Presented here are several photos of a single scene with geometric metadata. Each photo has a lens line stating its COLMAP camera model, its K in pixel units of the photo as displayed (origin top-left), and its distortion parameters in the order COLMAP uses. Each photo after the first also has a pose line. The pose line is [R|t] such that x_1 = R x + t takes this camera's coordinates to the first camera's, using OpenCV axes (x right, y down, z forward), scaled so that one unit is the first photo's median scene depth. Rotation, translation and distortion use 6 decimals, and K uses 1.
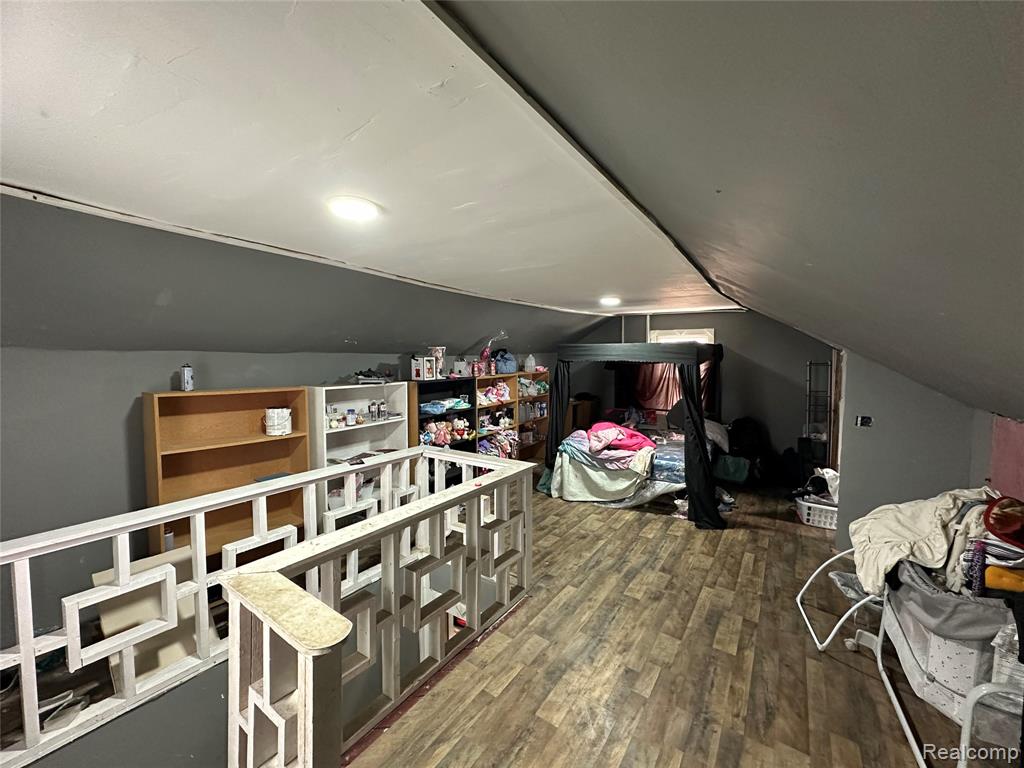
lens RADIAL K [[410.7, 0, 512.0], [0, 410.7, 384.0], [0, 0, 1]] dist [-0.000591, -0.000080]
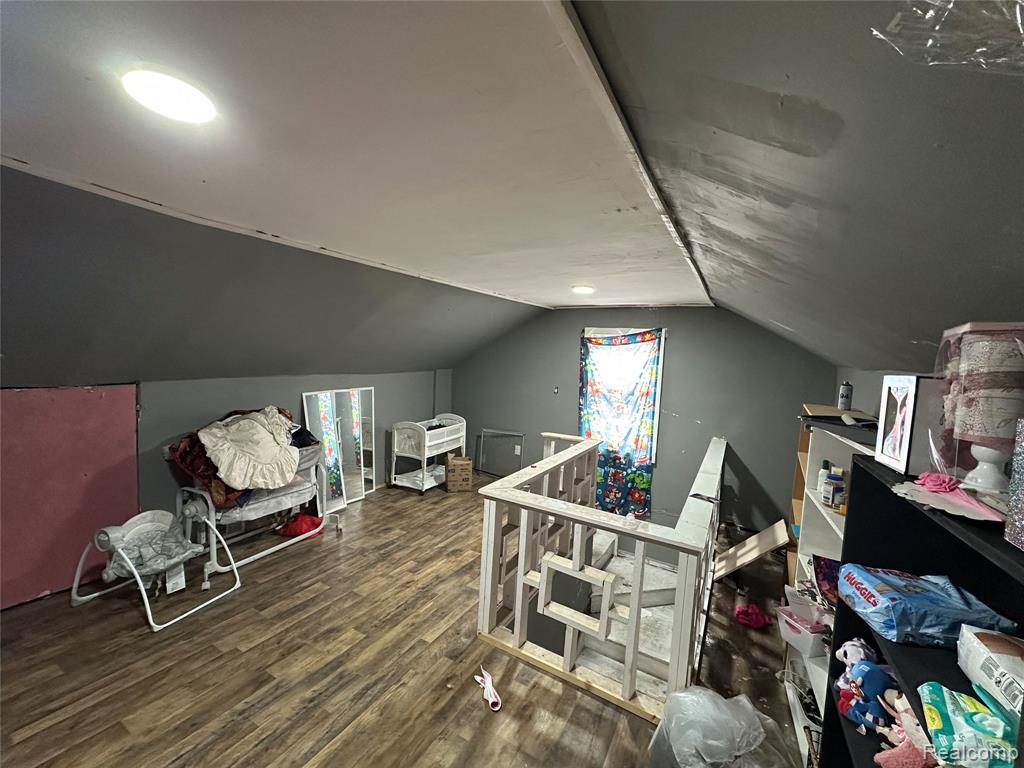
lens RADIAL K [[410.7, 0, 512.0], [0, 410.7, 384.0], [0, 0, 1]] dist [-0.000591, -0.000080]
pose [[-0.994812, -0.049281, -0.088996, 0.082556], [-0.060385, 0.990097, 0.126735, -0.115152], [0.081869, 0.131452, -0.987936, 1.852031]]
